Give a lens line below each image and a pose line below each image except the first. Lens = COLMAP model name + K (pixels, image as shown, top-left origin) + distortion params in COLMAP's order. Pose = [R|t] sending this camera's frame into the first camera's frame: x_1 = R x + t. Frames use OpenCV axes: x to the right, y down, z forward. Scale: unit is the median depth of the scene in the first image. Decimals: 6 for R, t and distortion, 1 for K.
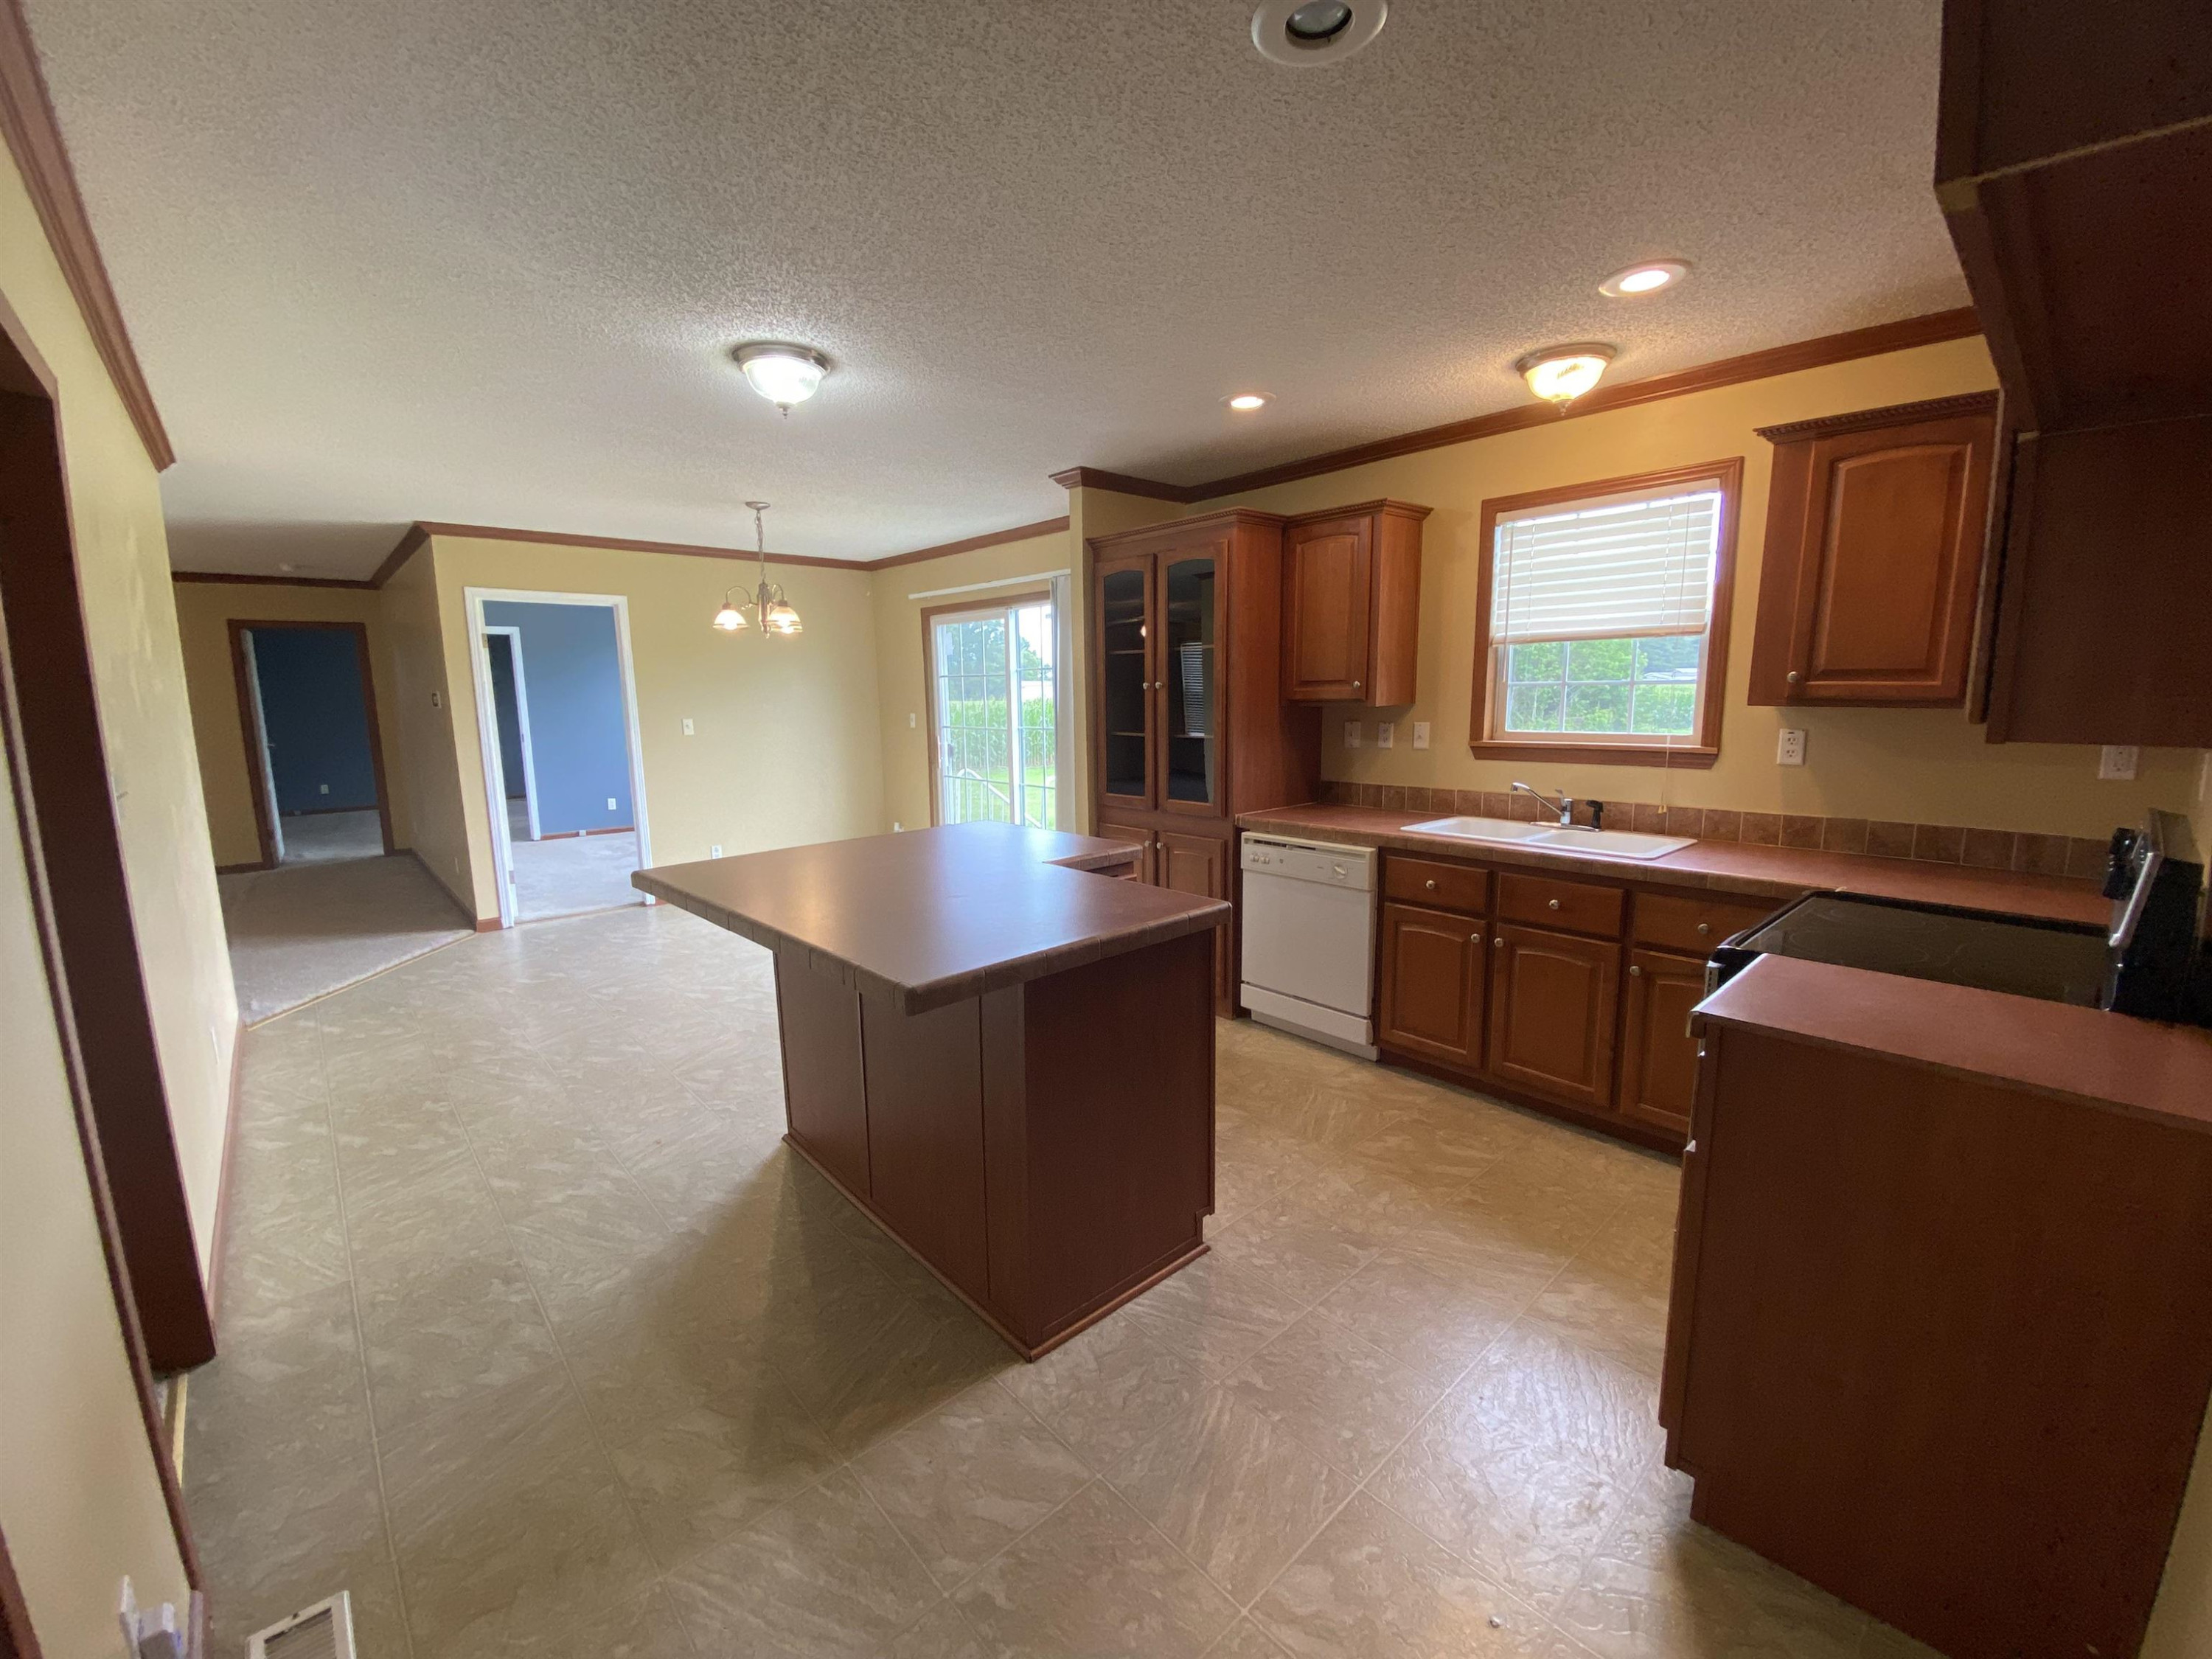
lens RADIAL K [[907.5, 0, 1096.0], [0, 907.5, 825.4], [0, 0, 1]] dist [0.002632, -0.000275]
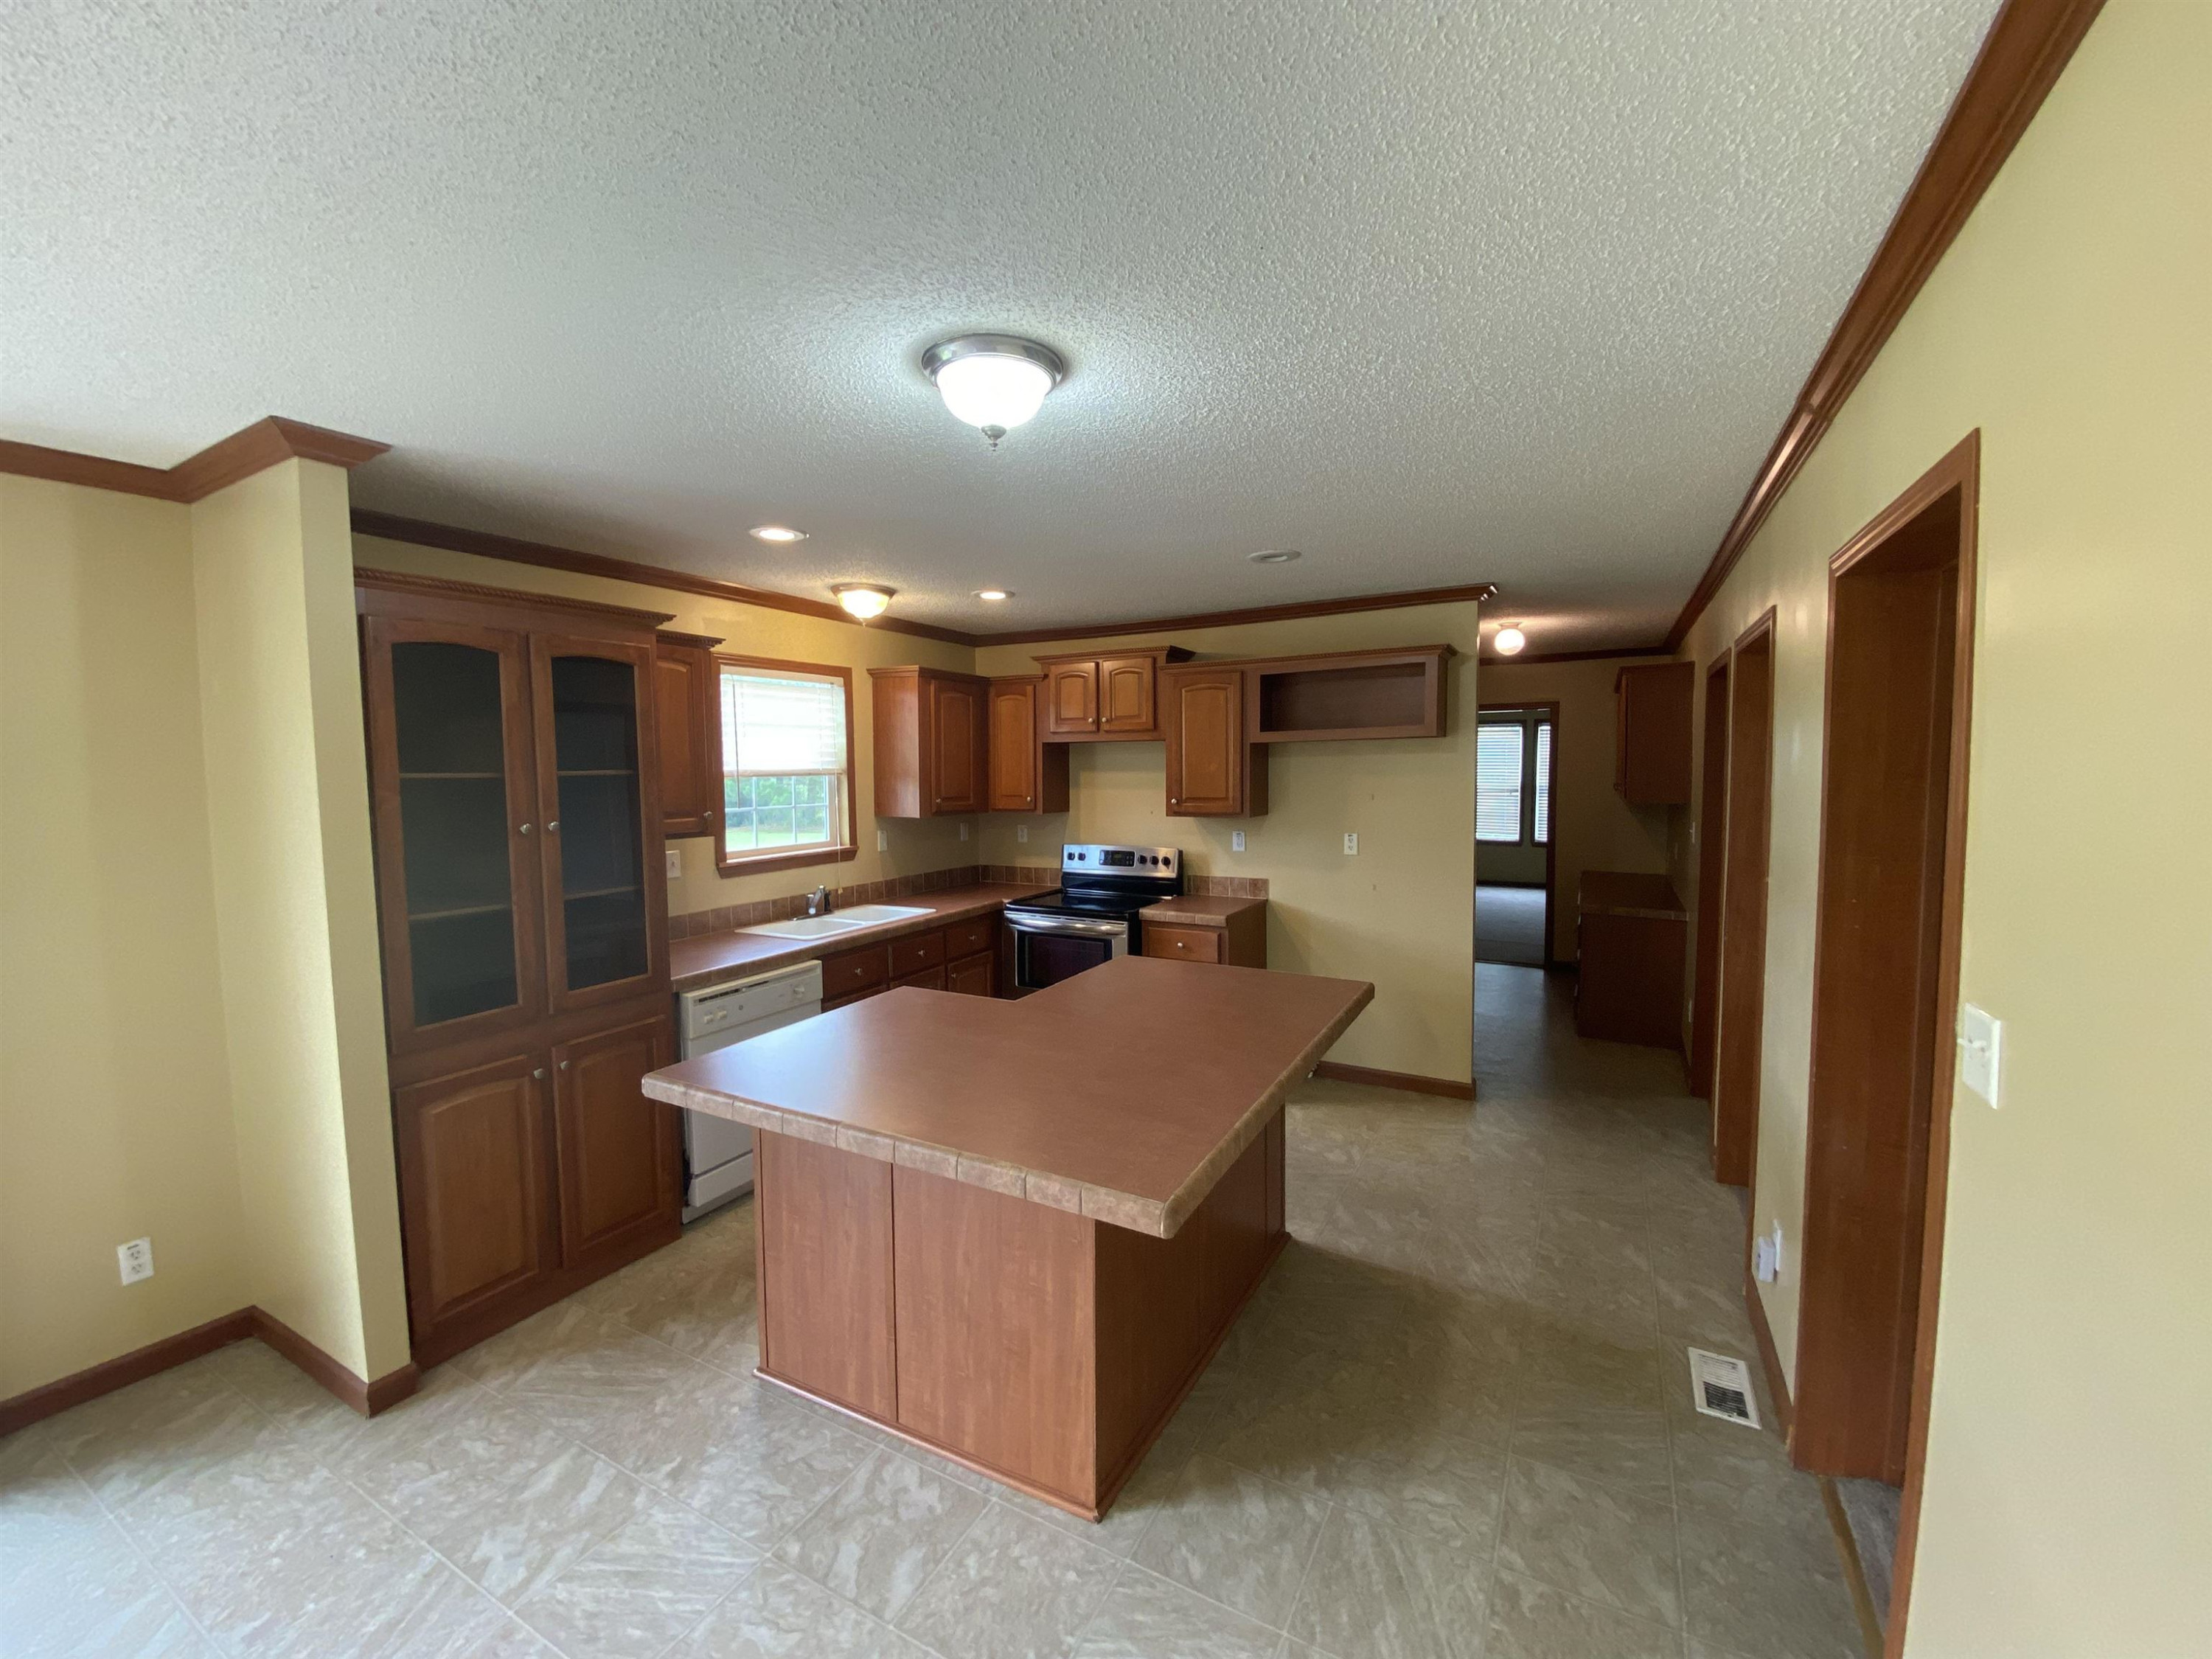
lens RADIAL K [[907.5, 0, 1094.7], [0, 907.5, 826.7], [0, 0, 1]] dist [0.002632, -0.000275]
pose [[-0.326753, -0.051525, 0.943704, -1.065891], [0.155936, 0.981889, 0.107602, -0.254263], [-0.932157, 0.182317, -0.312801, 1.260616]]
